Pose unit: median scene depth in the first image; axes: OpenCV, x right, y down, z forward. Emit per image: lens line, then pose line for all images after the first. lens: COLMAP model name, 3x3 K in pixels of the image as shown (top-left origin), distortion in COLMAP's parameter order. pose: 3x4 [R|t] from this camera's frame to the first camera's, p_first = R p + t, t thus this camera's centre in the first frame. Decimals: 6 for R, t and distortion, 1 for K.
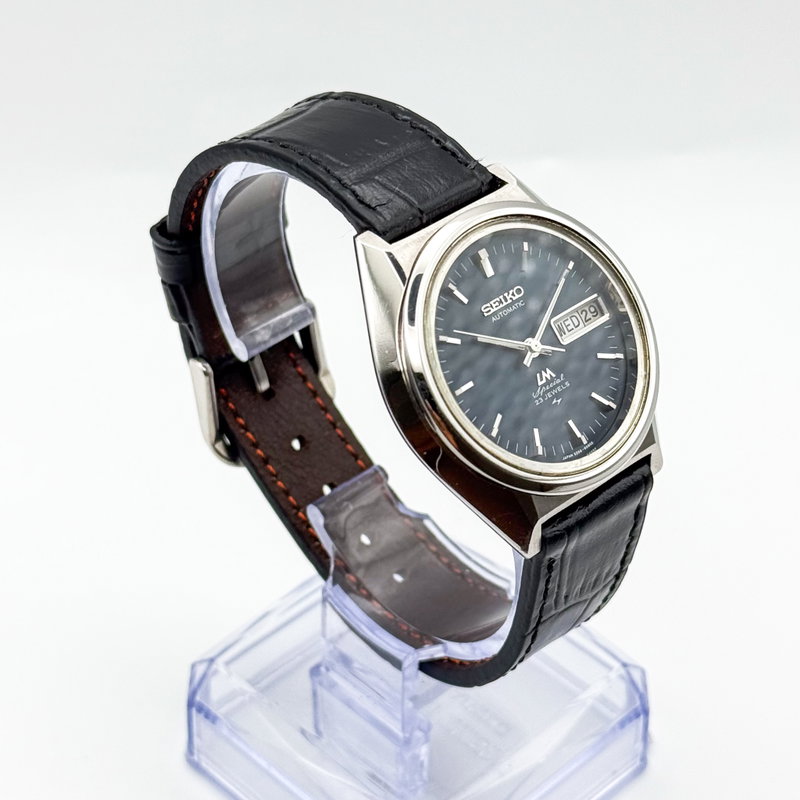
lens RADIAL K [[2201.4, 0, 401.5], [0, 2201.4, 403.3], [0, 0, 1]] dist [-0.031936, 0.000000]
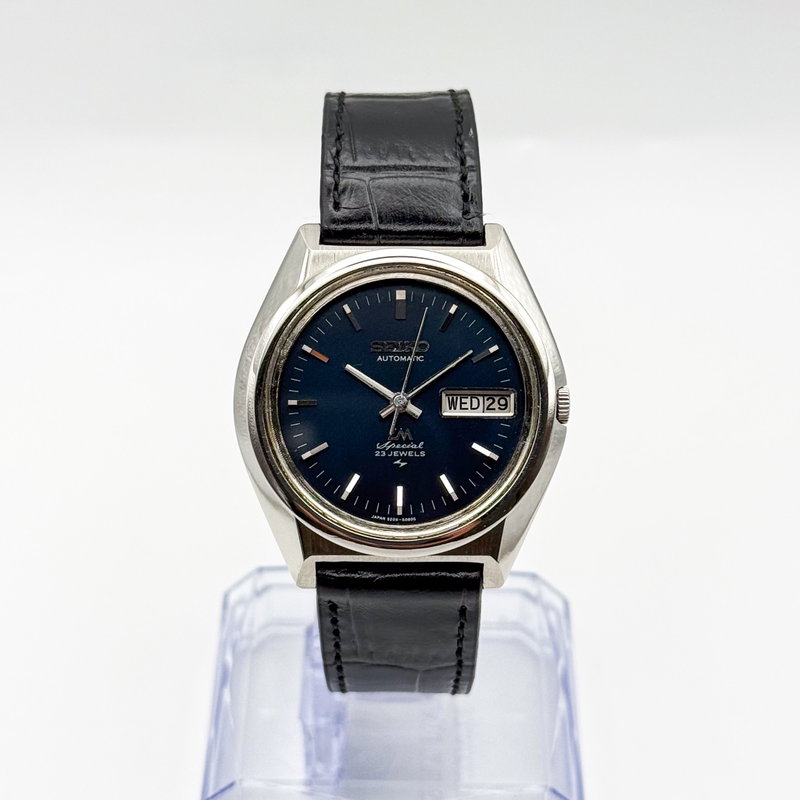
lens RADIAL K [[2201.4, 0, 400.2], [0, 2201.4, 401.8], [0, 0, 1]] dist [-0.031936, 0.000000]
pose [[0.725589, 0.446646, -0.523477, 0.549065], [-0.425697, 0.889039, 0.168498, -0.182829], [0.540651, 0.100582, 0.835212, 0.175014]]
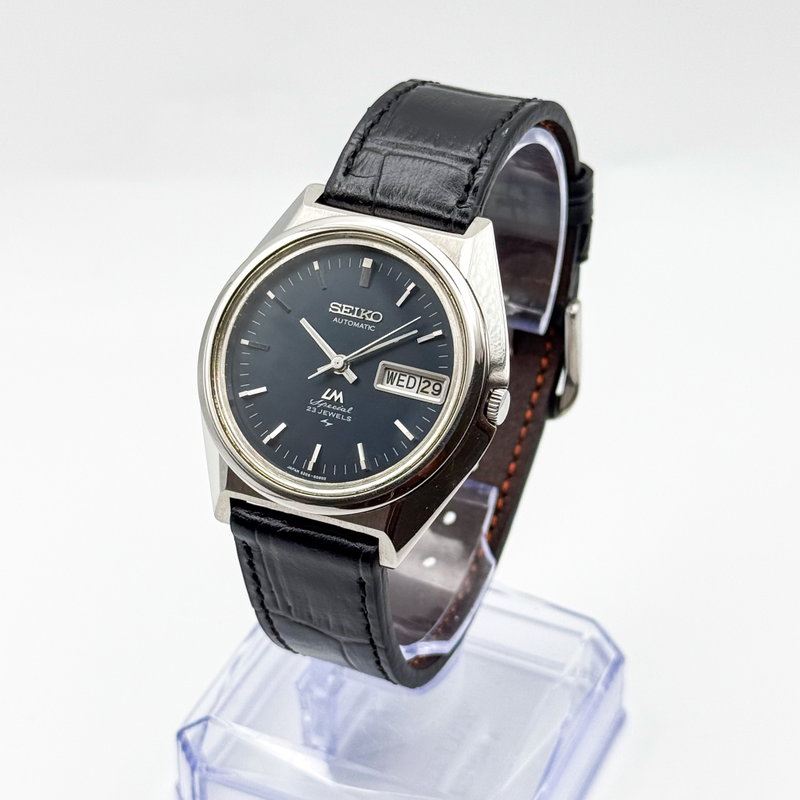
lens RADIAL K [[2201.4, 0, 399.6], [0, 2201.4, 396.1], [0, 0, 1]] dist [-0.031936, 0.000000]
pose [[0.390950, 0.541585, -0.744207, 0.788845], [-0.549172, 0.786120, 0.283593, -0.299865], [0.738626, 0.297827, 0.604757, 0.403144]]
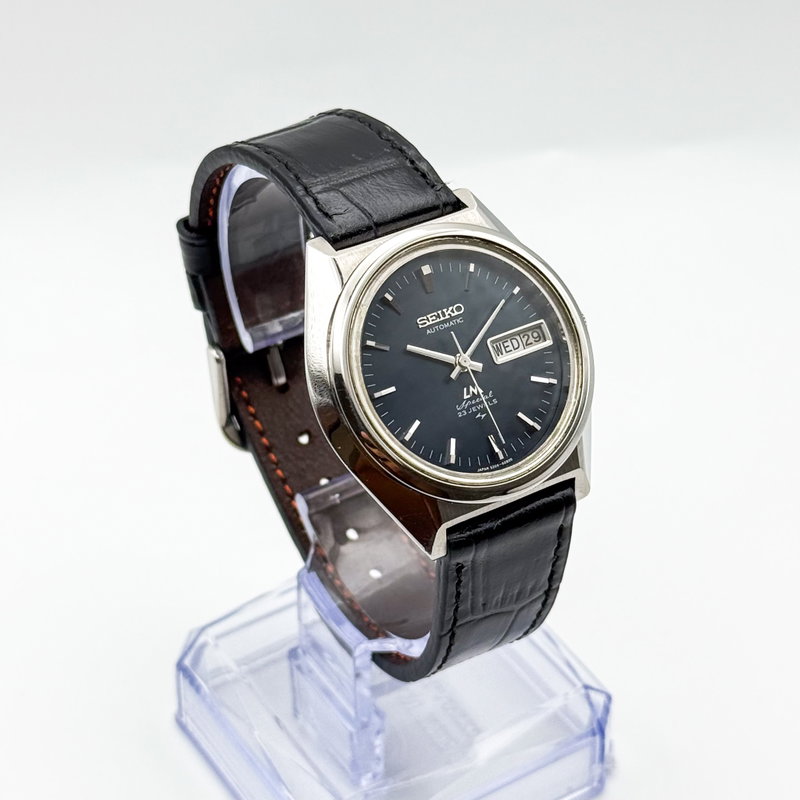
lens RADIAL K [[2201.4, 0, 399.9], [0, 2201.4, 397.1], [0, 0, 1]] dist [-0.031936, 0.000000]
pose [[0.978234, 0.114156, -0.173282, 0.206606], [-0.117865, 0.992966, -0.011234, 0.006336], [0.170781, 0.031414, 0.984808, -0.044371]]
